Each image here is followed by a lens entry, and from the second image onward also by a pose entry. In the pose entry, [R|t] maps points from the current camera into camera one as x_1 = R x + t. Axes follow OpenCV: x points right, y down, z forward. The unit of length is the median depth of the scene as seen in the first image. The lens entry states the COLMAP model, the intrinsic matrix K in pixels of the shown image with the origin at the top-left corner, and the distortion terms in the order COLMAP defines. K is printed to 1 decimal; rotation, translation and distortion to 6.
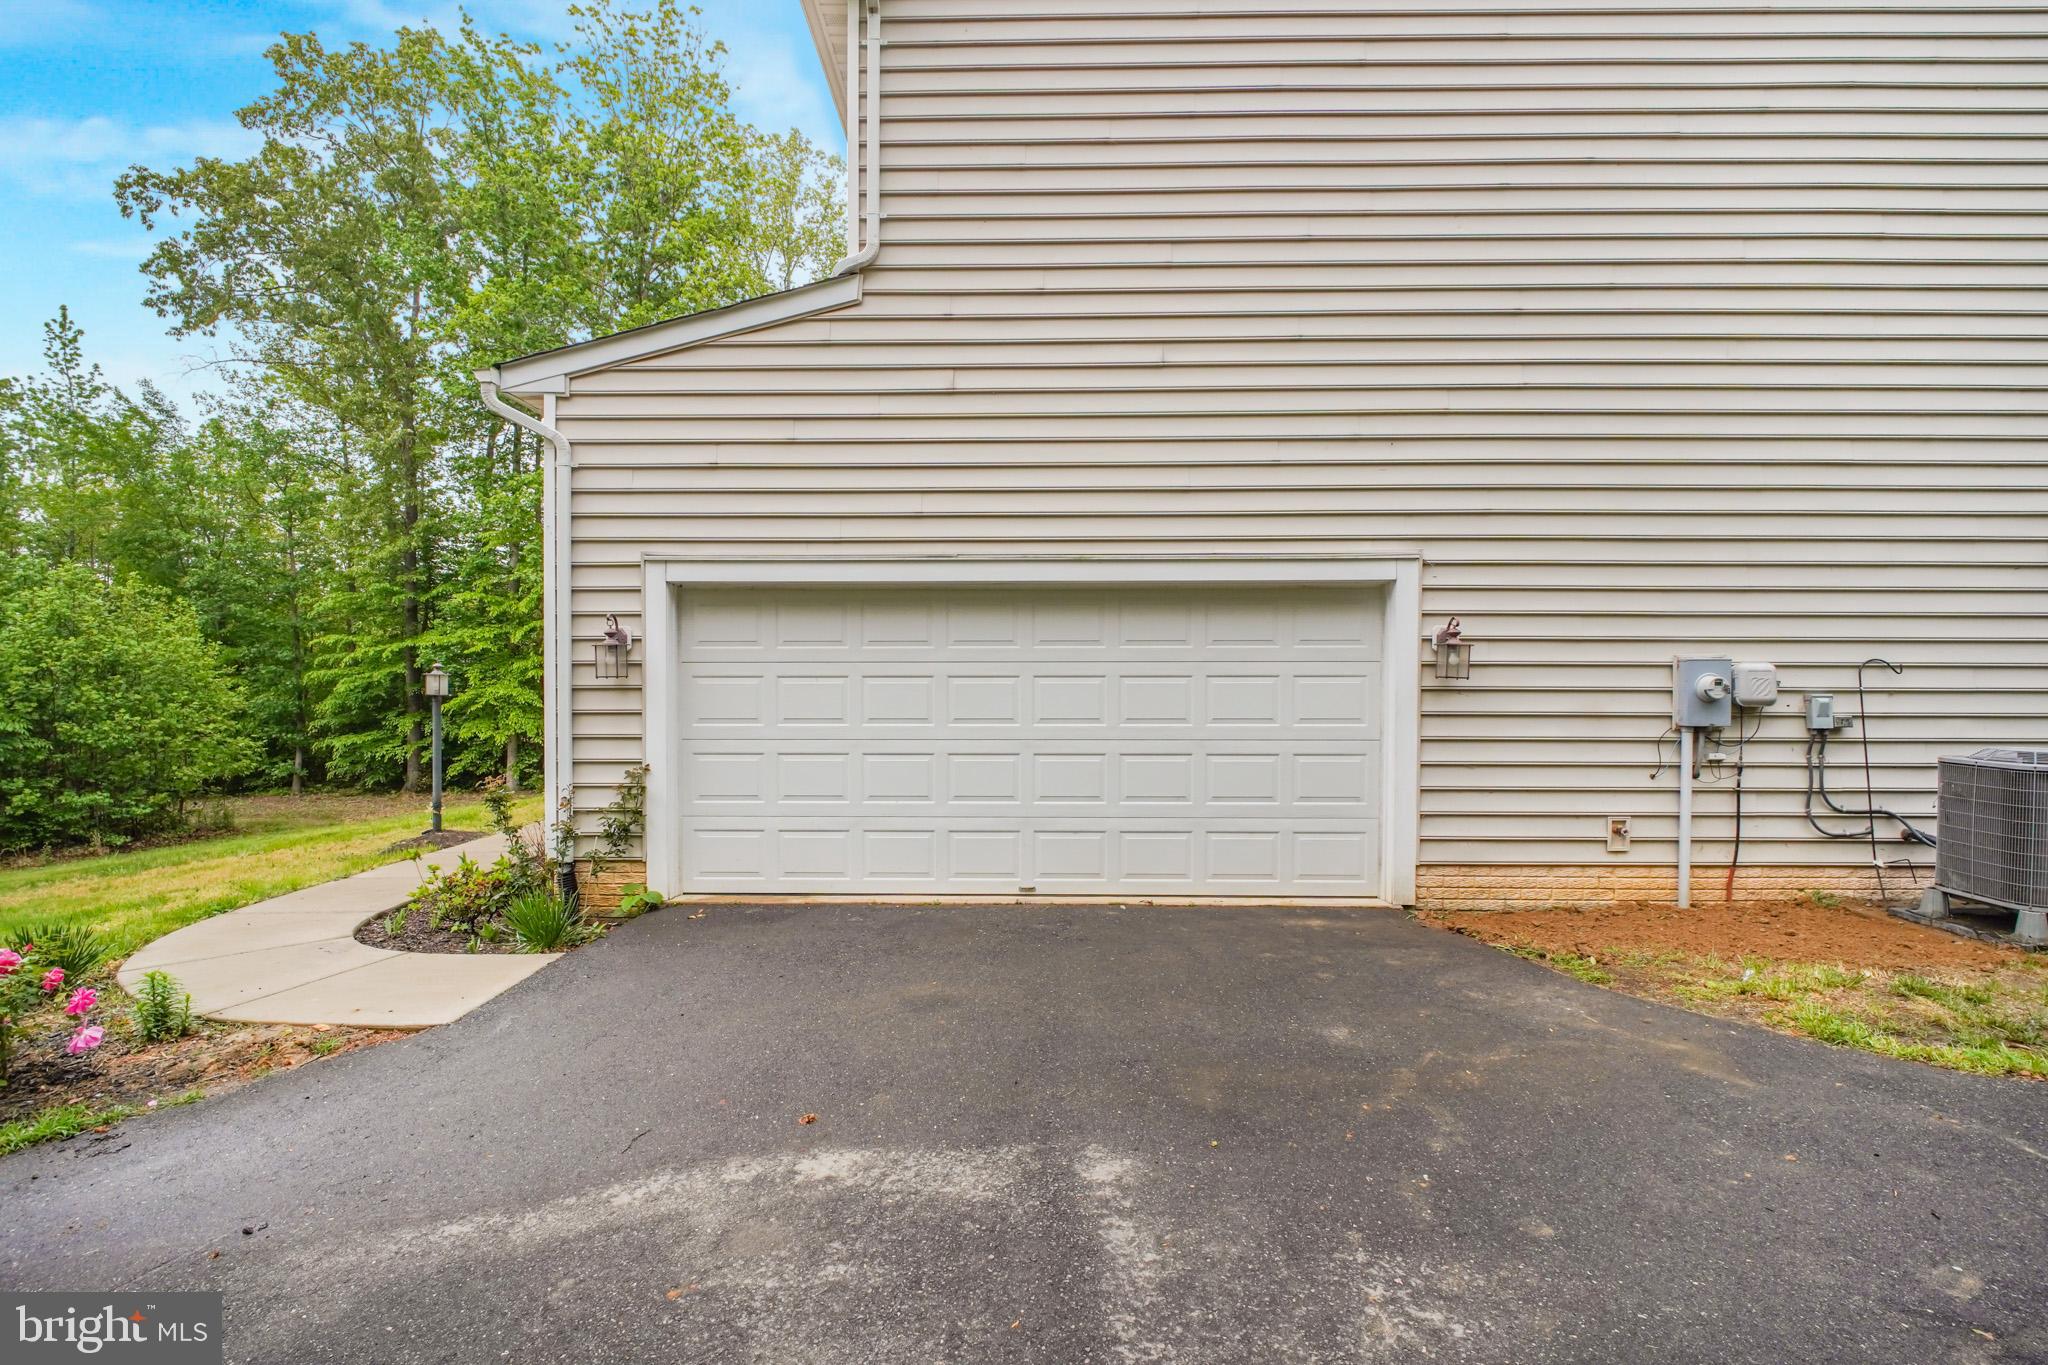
lens RADIAL K [[946.1, 0, 1024.0], [0, 946.1, 682.5], [0, 0, 1]] dist [0.011868, -0.000149]
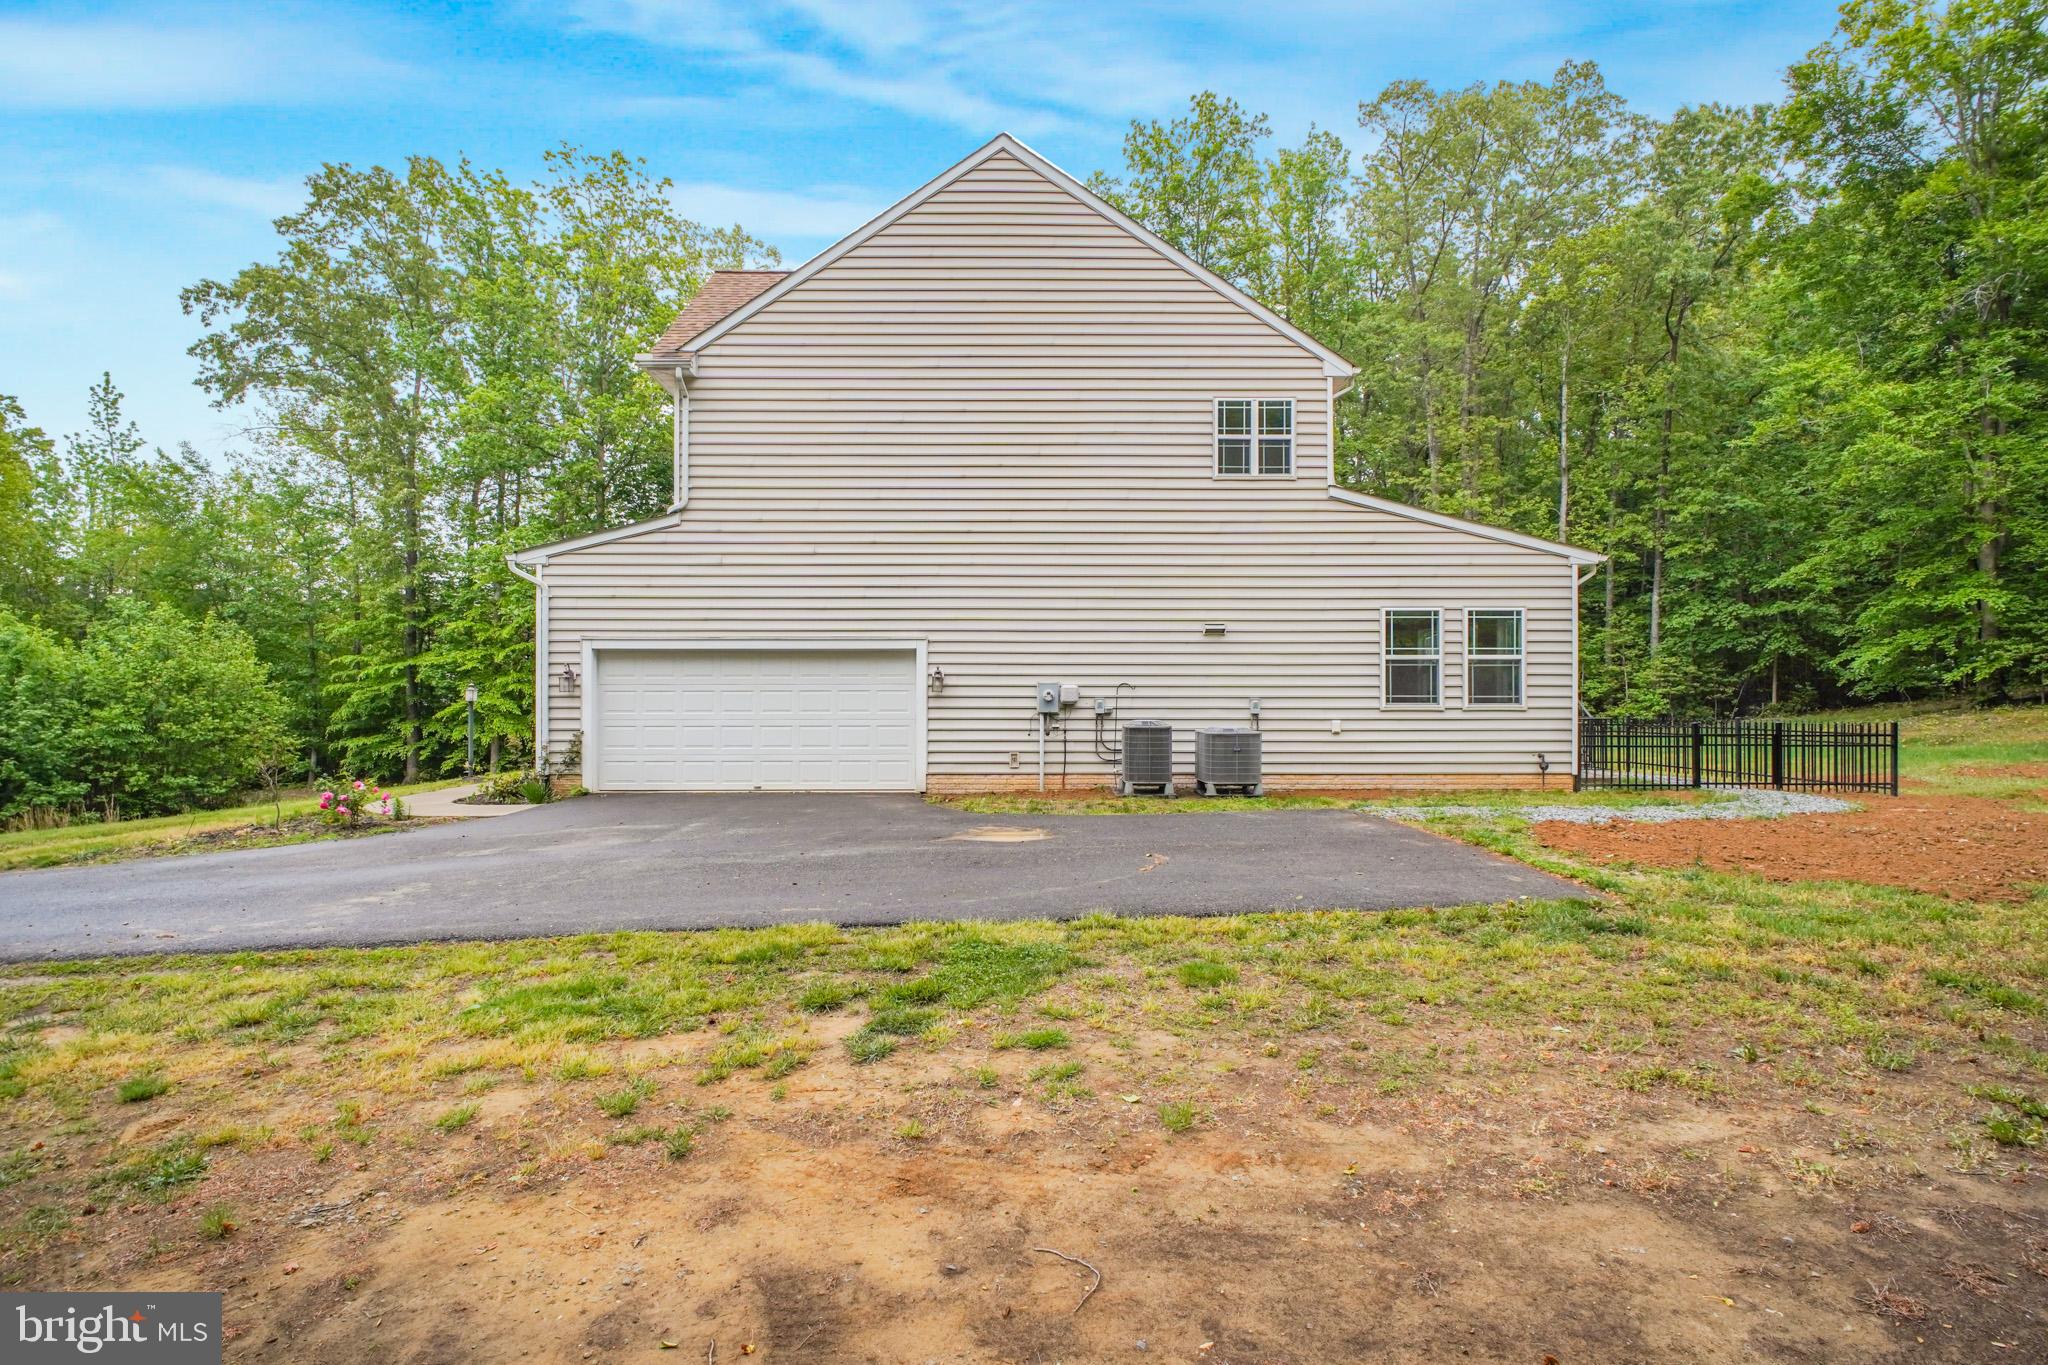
lens RADIAL K [[946.1, 0, 1024.0], [0, 946.1, 682.5], [0, 0, 1]] dist [0.011868, -0.000149]
pose [[0.999693, 0.000119, 0.024761, 0.117978], [0.000198, 0.999918, -0.012776, 0.000476], [-0.024761, 0.012777, 0.999612, -0.253442]]
